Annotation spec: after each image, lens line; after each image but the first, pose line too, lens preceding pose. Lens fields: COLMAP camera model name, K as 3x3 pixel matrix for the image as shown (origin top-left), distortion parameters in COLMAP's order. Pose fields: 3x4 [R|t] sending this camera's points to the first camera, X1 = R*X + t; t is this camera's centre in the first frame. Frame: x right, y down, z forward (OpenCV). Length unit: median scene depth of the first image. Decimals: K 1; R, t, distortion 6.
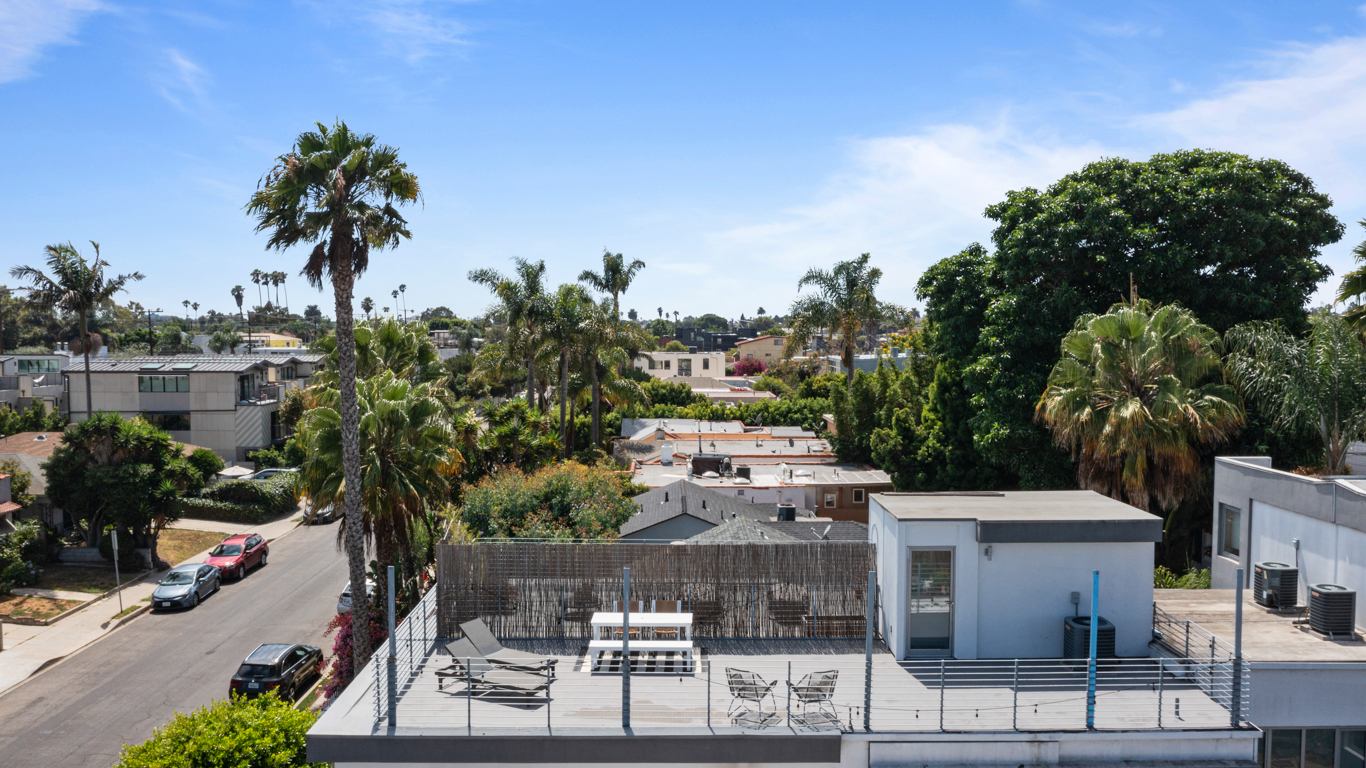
lens RADIAL K [[1102.8, 0, 683.0], [0, 1102.8, 384.0], [0, 0, 1]] dist [-0.020582, 0.005311]
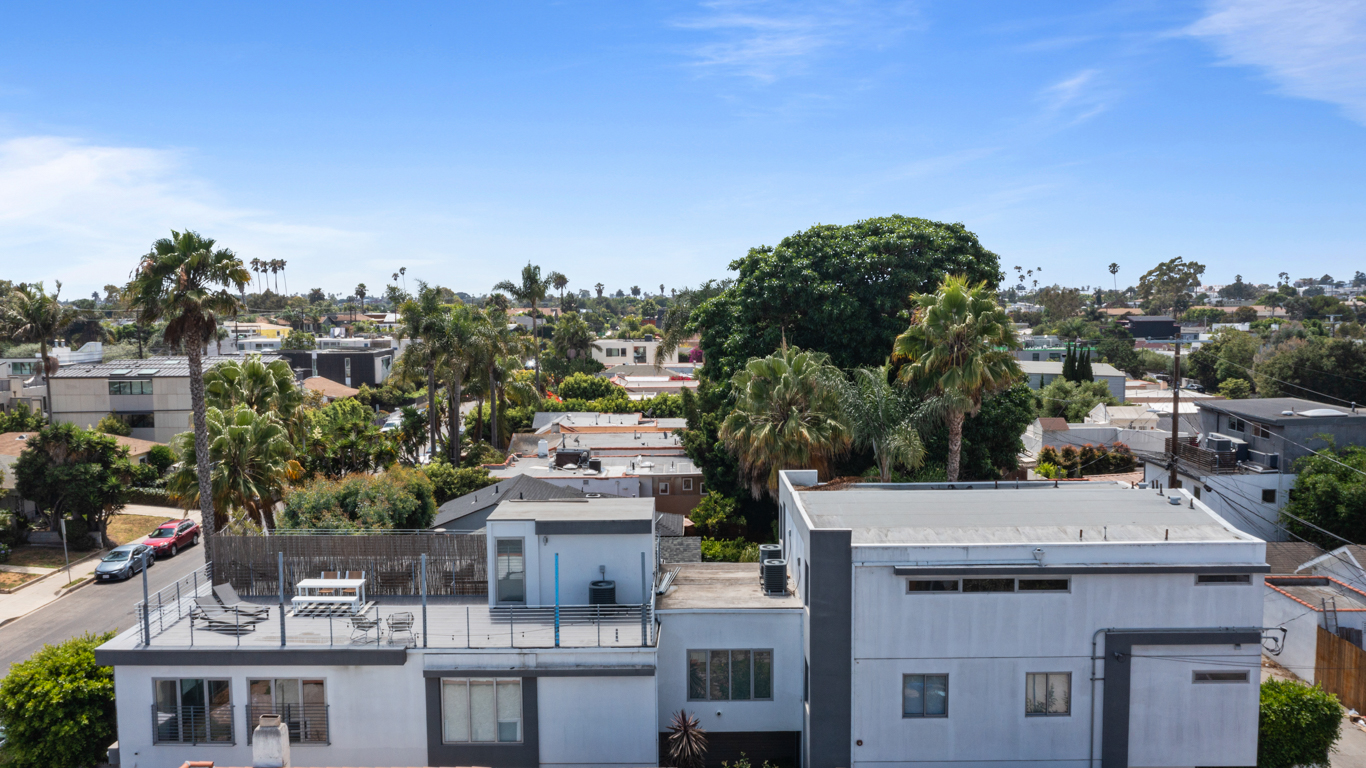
lens RADIAL K [[1102.8, 0, 683.0], [0, 1102.8, 384.0], [0, 0, 1]] dist [-0.020582, 0.005311]
pose [[0.999824, -0.008666, -0.016630, 0.209863], [0.009087, 0.999637, 0.025379, -0.045661], [0.016404, -0.025526, 0.999540, -0.238354]]
